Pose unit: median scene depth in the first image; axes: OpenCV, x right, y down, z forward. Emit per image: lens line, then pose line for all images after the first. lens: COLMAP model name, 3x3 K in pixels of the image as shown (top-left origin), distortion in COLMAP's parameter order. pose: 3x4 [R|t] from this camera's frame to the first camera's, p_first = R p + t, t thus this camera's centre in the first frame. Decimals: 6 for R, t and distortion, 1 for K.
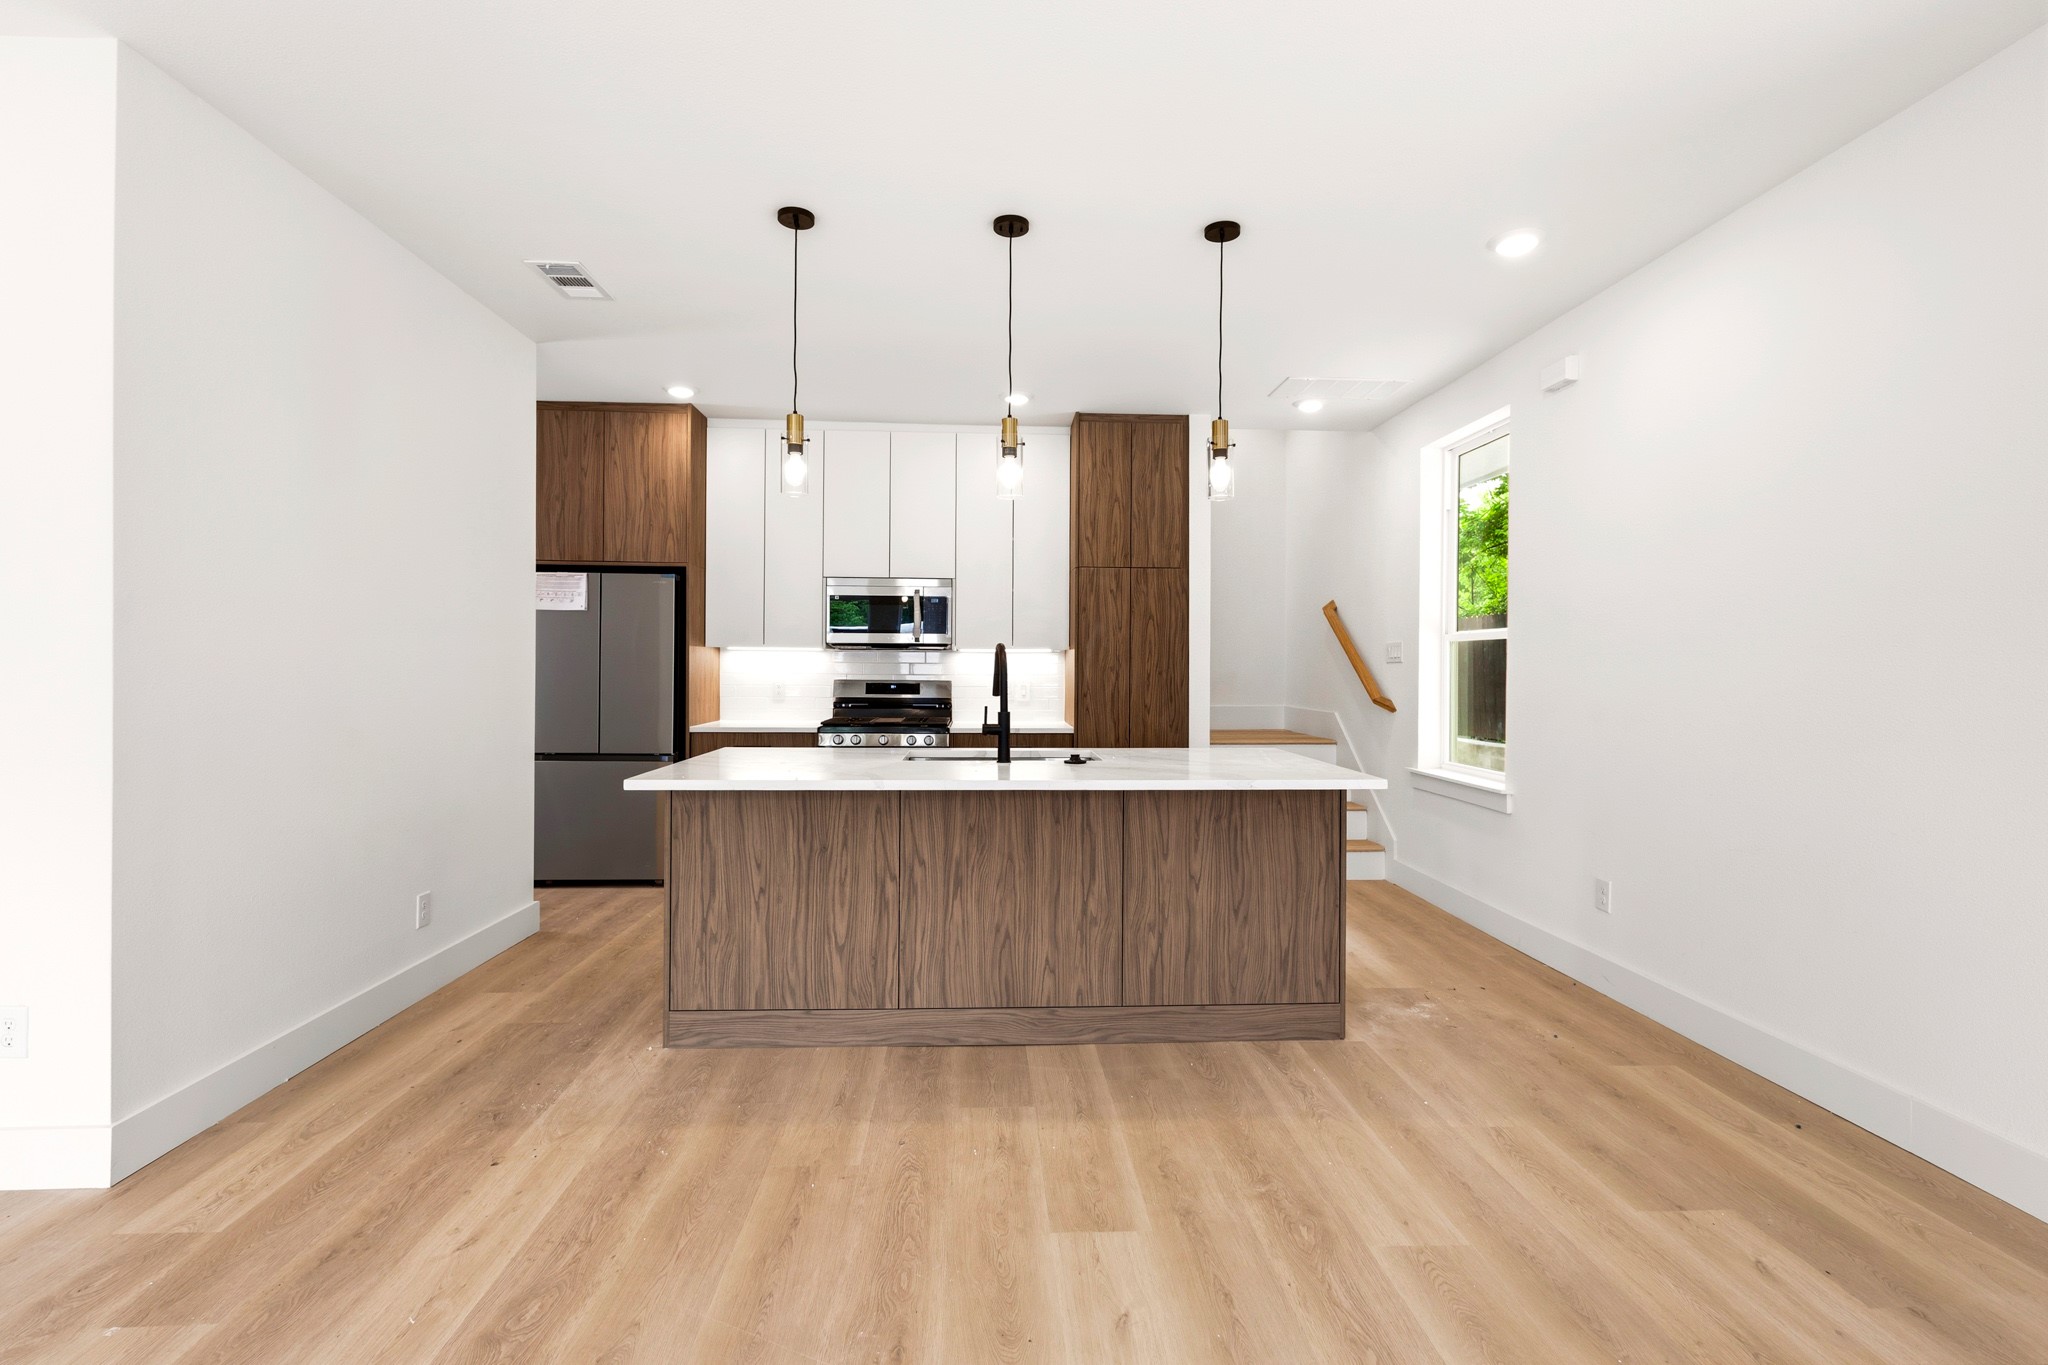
lens RADIAL K [[950.7, 0, 1023.4], [0, 950.7, 662.7], [0, 0, 1]] dist [0.000287, 0.000093]
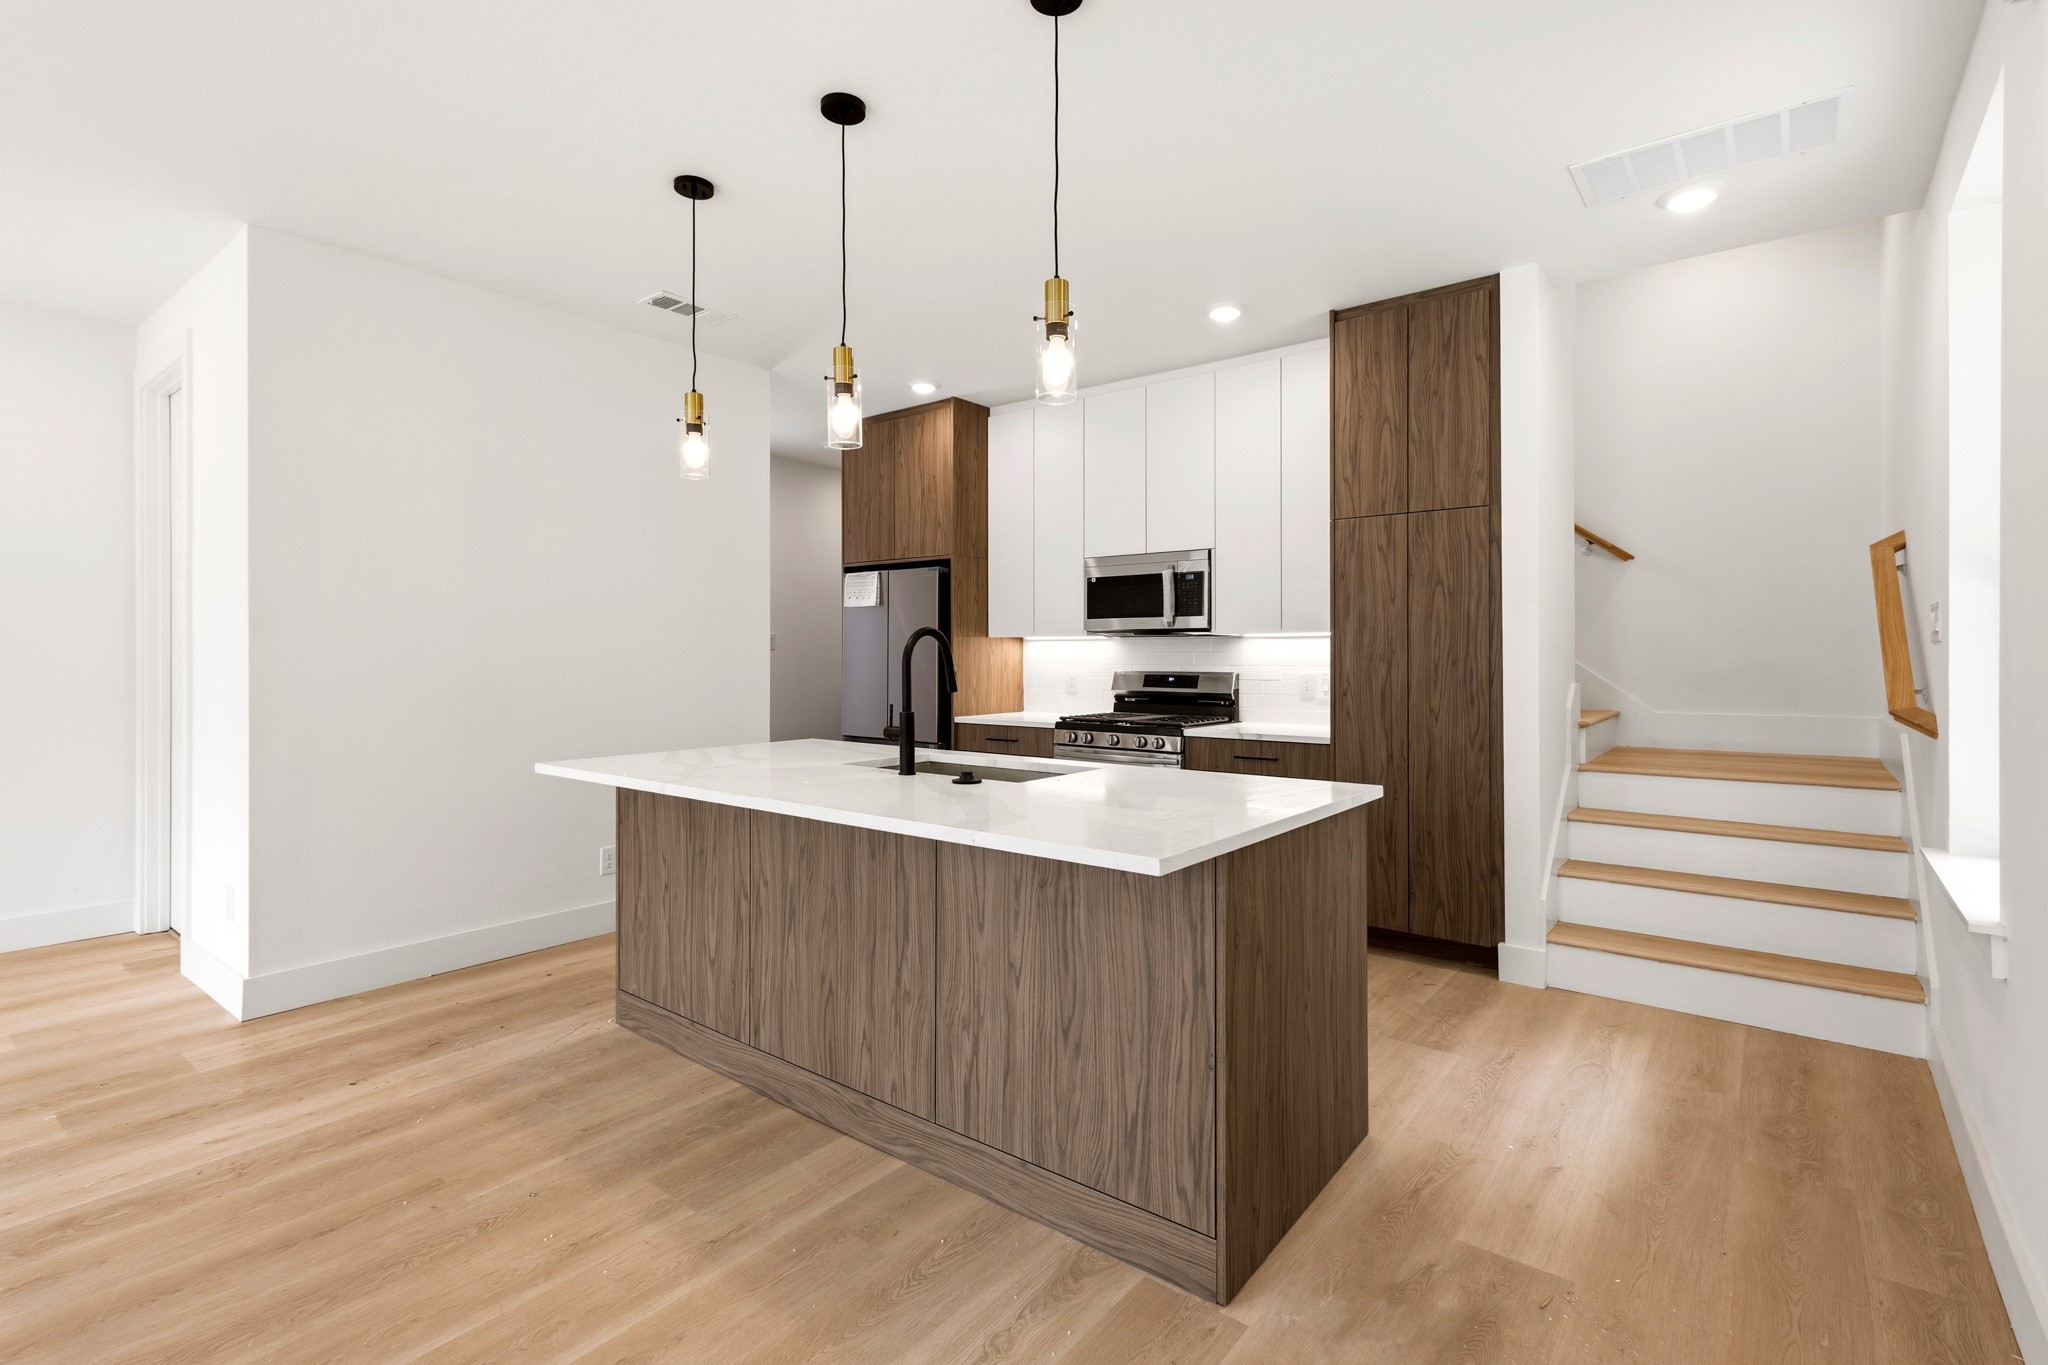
lens RADIAL K [[948.9, 0, 1022.5], [0, 948.9, 651.8], [0, 0, 1]] dist [0.004087, -0.000223]
pose [[0.751588, -0.009496, -0.659564, 0.633046], [0.008747, 0.999952, -0.004430, 0.005891], [0.659575, -0.002440, 0.751635, 0.500120]]
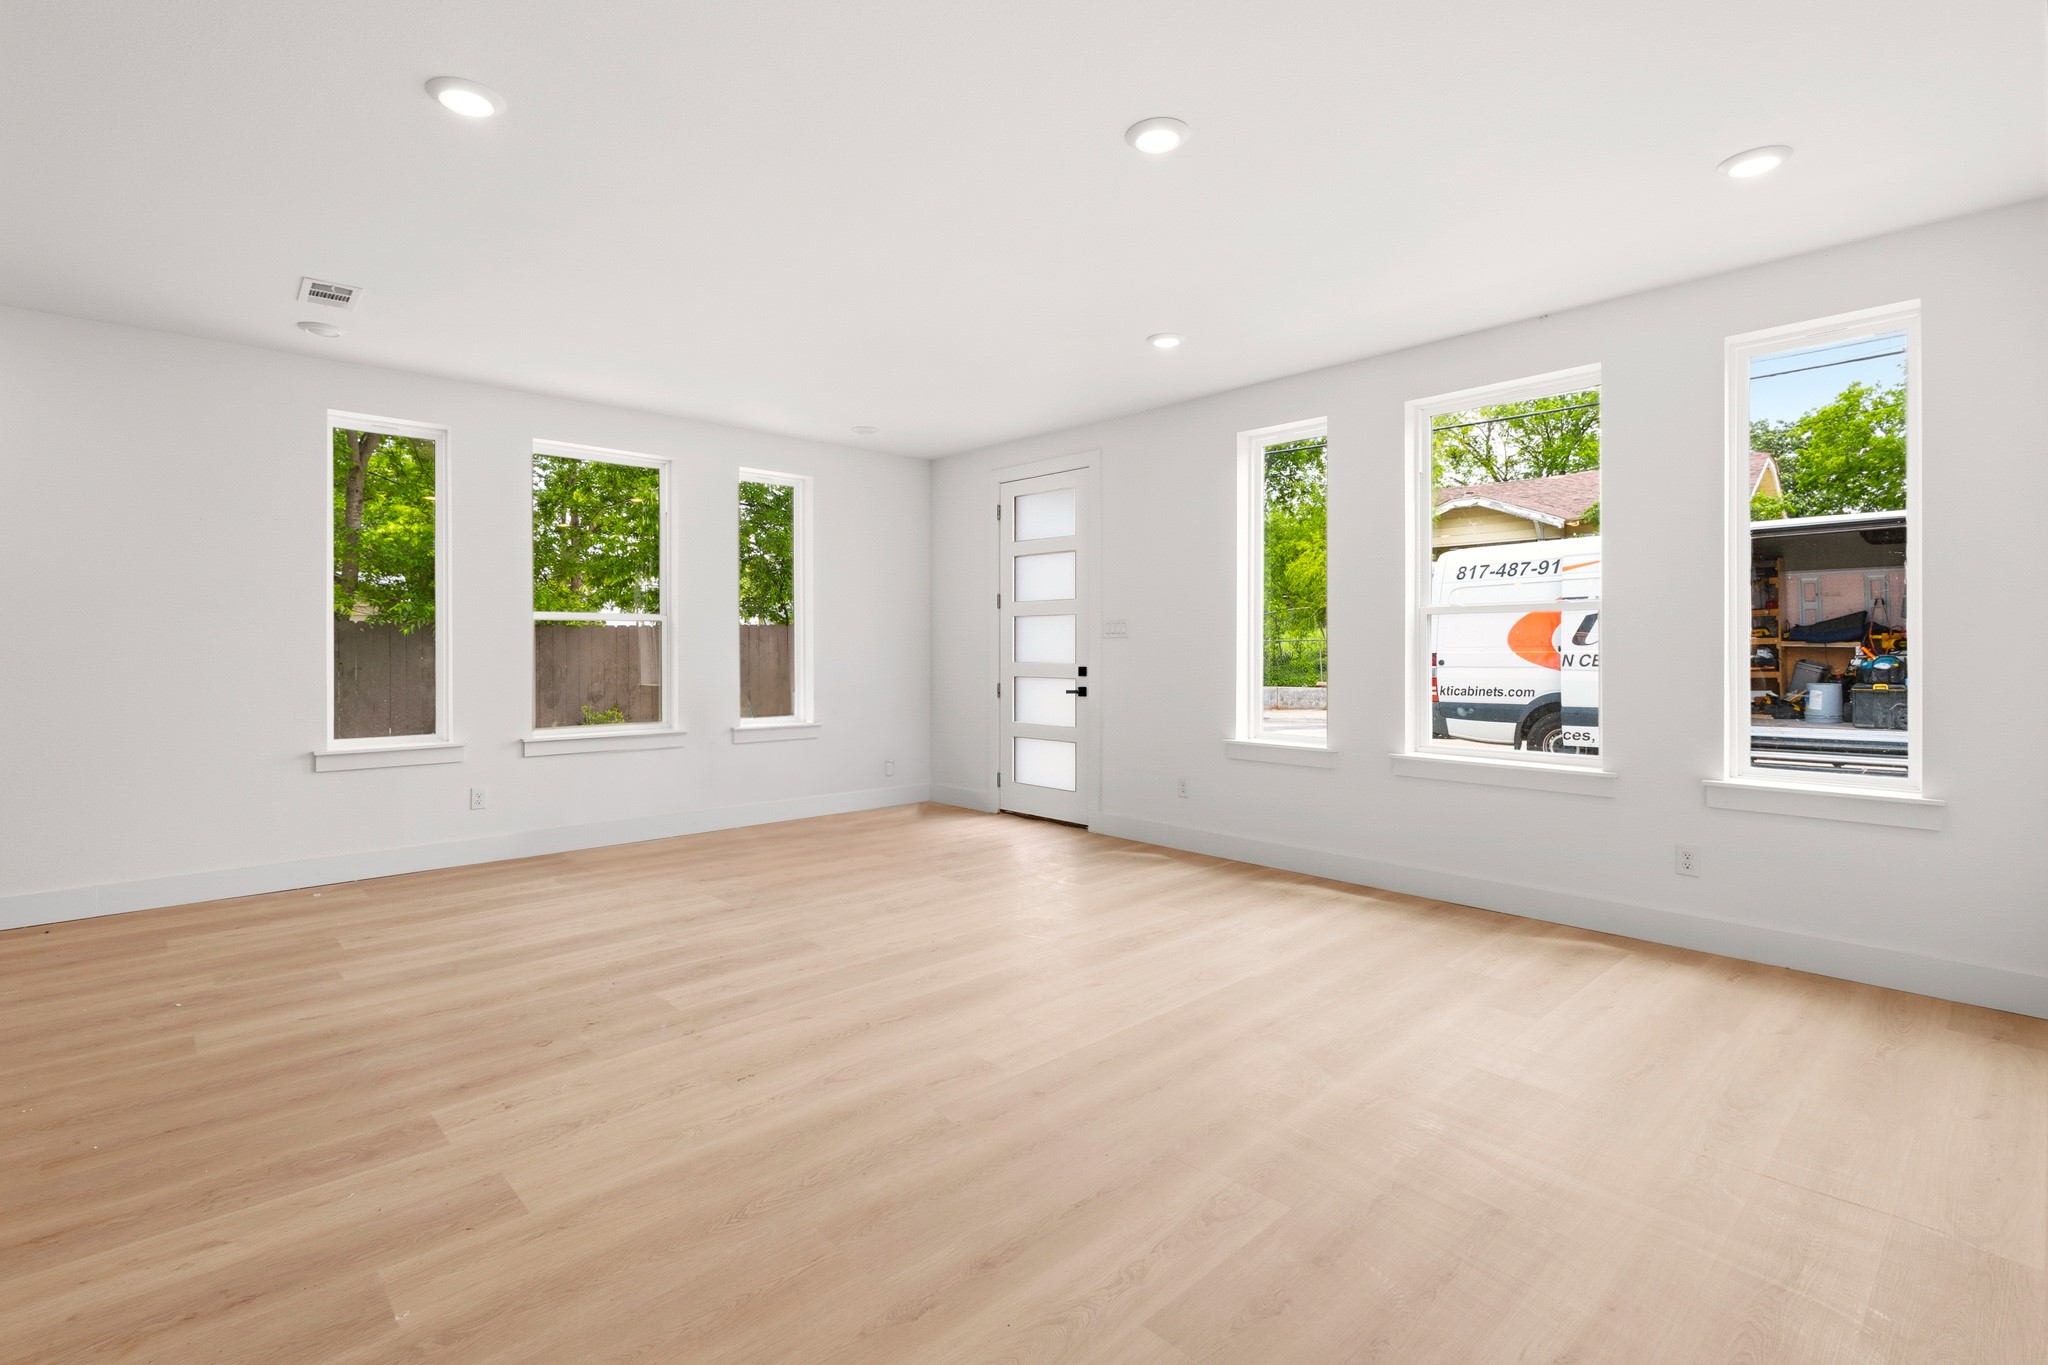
lens RADIAL K [[948.9, 0, 1022.5], [0, 948.9, 651.8], [0, 0, 1]] dist [0.004087, -0.000223]
pose [[-0.641893, -0.010191, 0.766726, -1.207957], [-0.005290, 0.999947, 0.008862, -0.006196], [-0.766776, 0.001632, -0.641913, 0.642934]]
